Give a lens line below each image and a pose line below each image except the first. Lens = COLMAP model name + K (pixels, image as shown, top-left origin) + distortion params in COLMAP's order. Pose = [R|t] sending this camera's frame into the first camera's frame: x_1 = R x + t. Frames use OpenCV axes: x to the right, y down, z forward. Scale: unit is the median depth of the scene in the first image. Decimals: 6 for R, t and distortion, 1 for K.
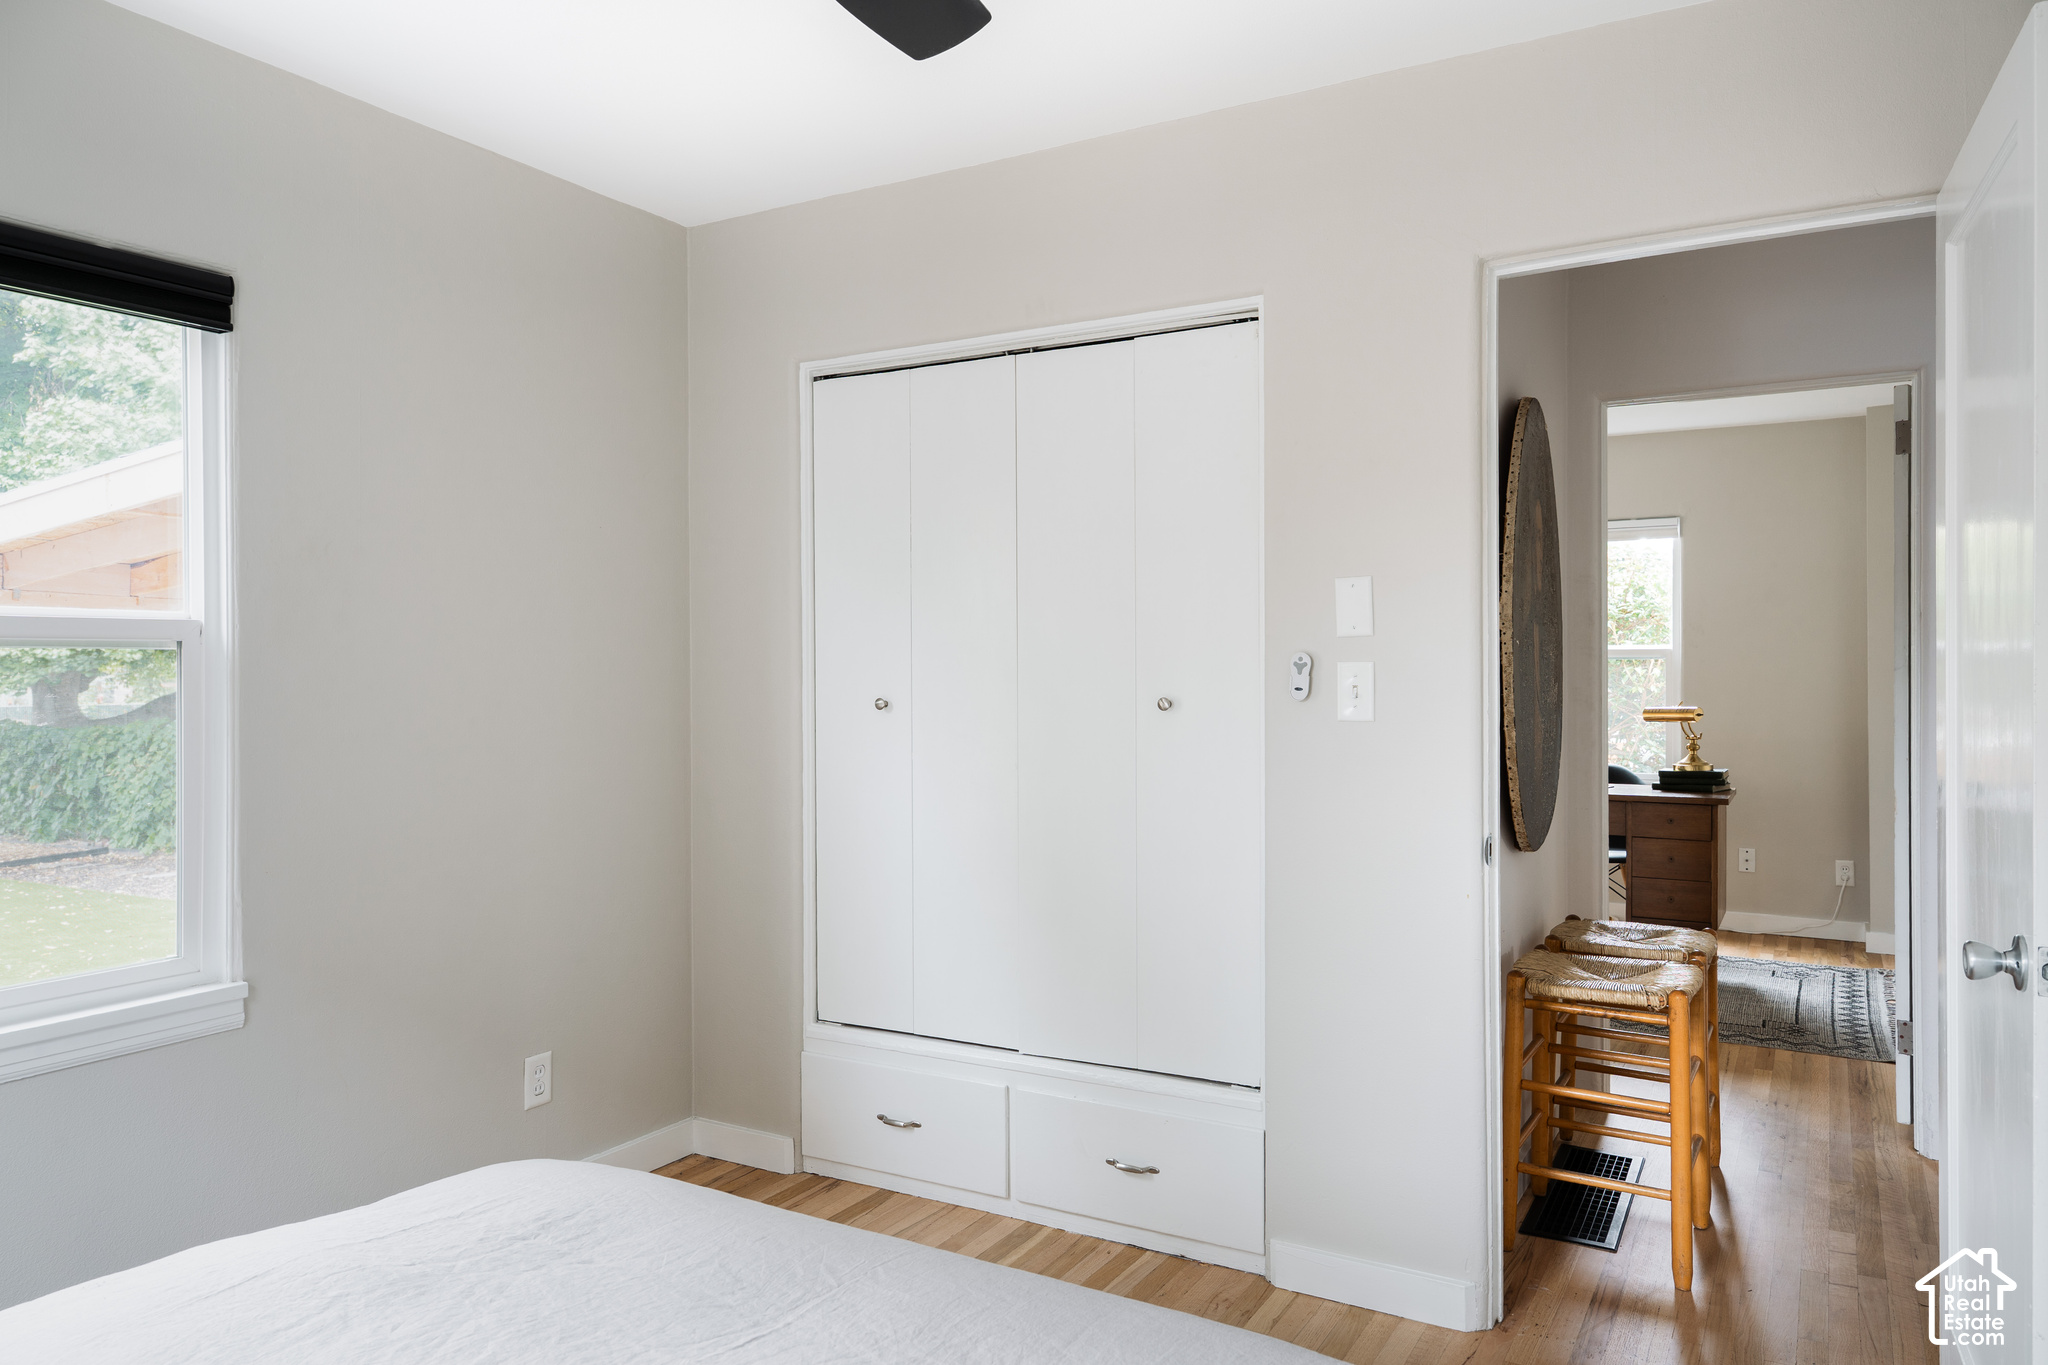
lens RADIAL K [[1380.2, 0, 1018.9], [0, 1380.2, 677.6], [0, 0, 1]] dist [-0.024008, -0.001550]
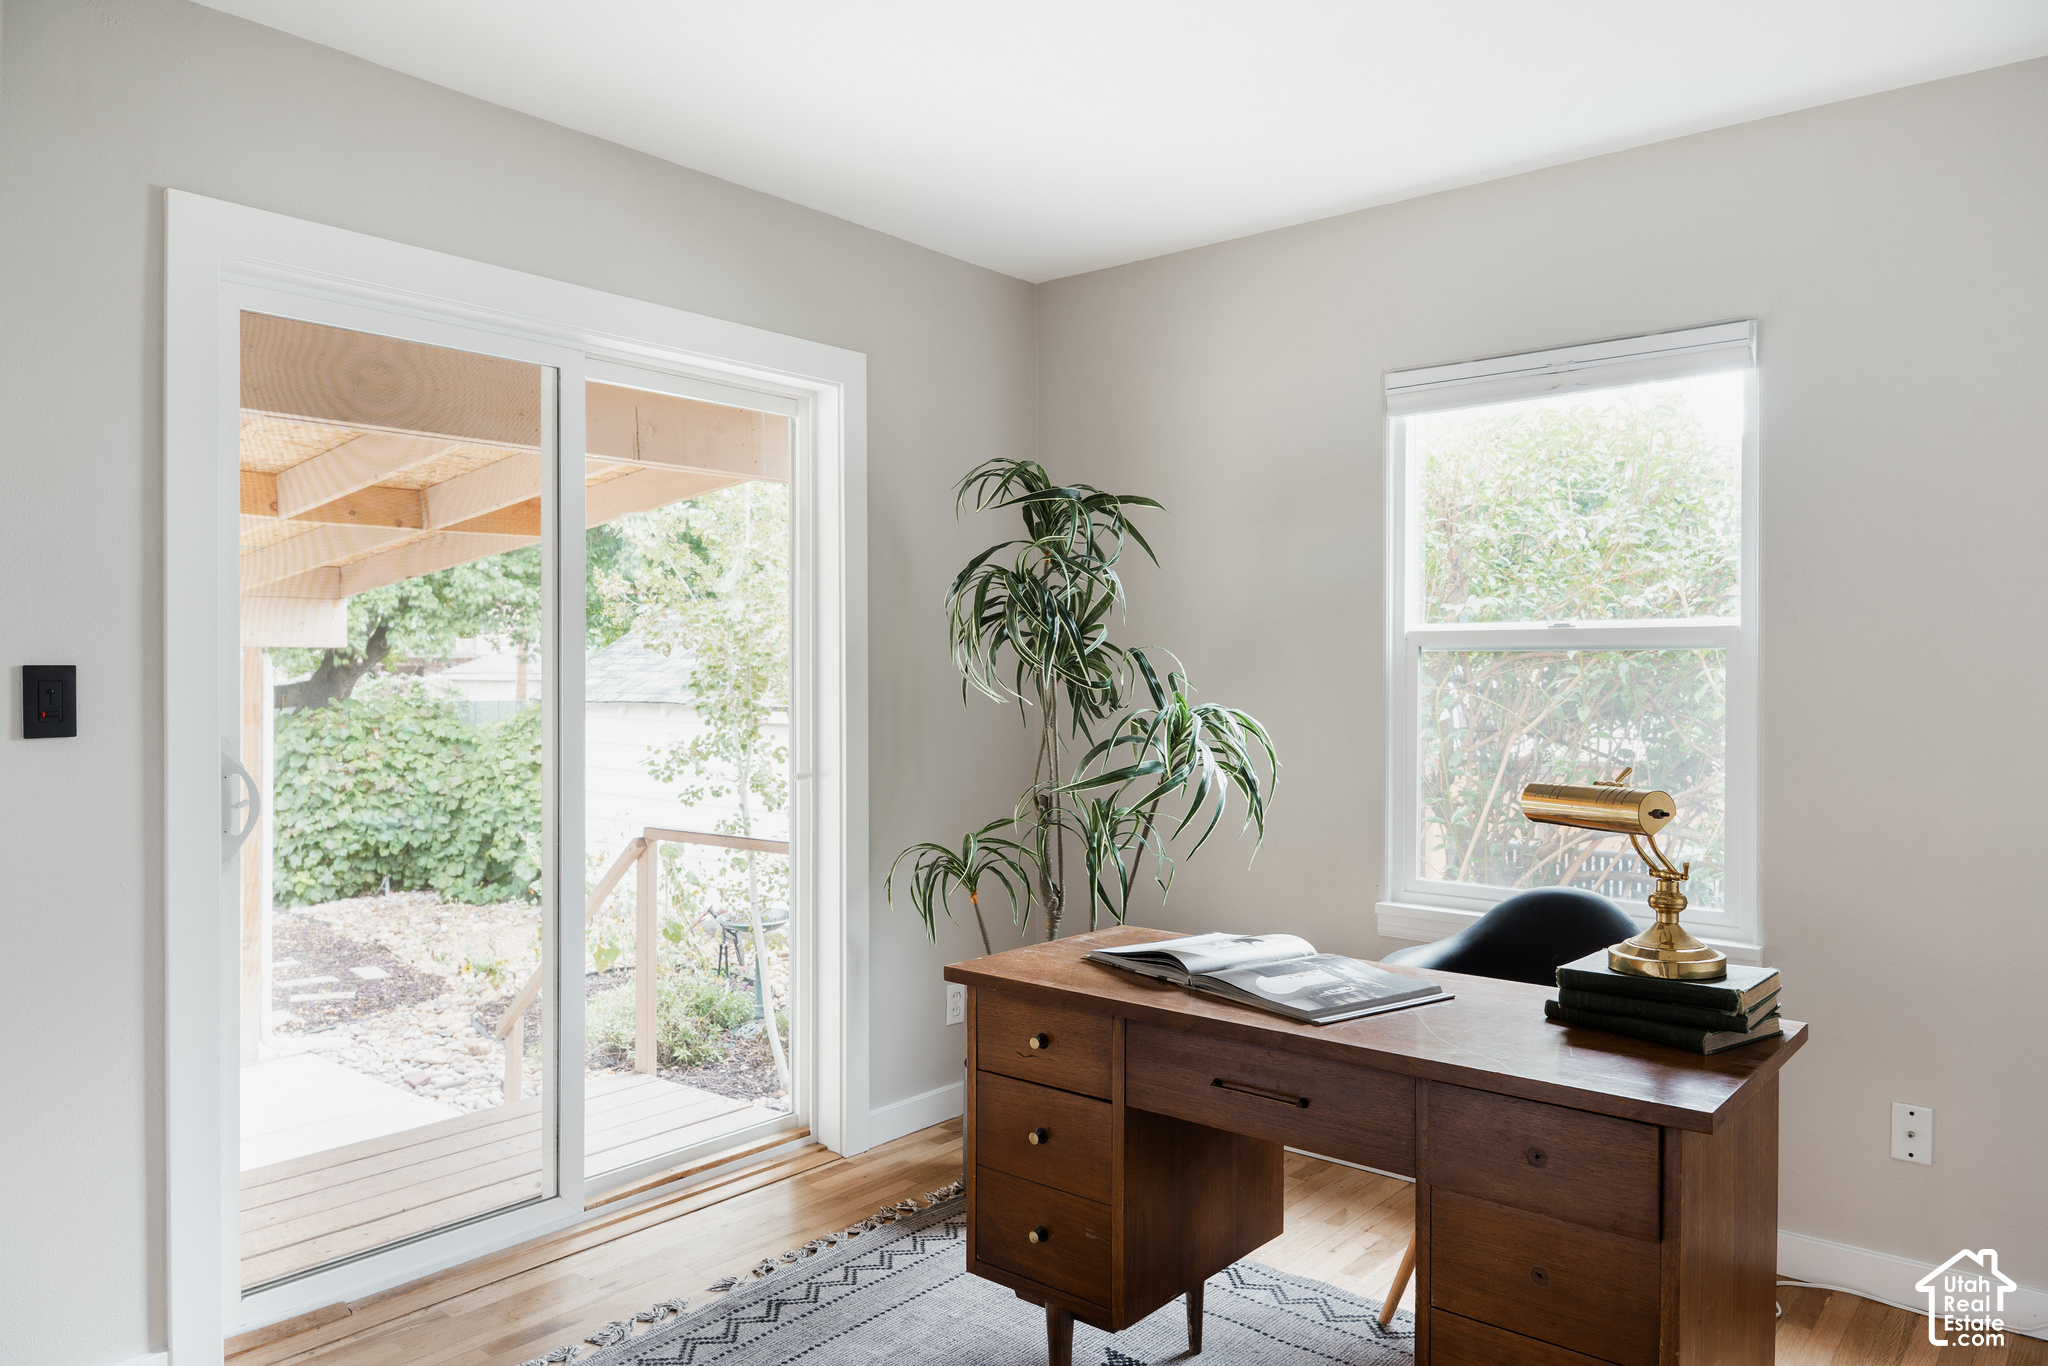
lens RADIAL K [[1380.2, 0, 1030.7], [0, 1380.2, 681.0], [0, 0, 1]] dist [-0.024008, -0.001550]
pose [[0.985033, 0.005204, -0.172285, 0.339416], [-0.004696, 0.999983, 0.003359, -0.003937], [0.172300, -0.002500, 0.985041, 0.548631]]
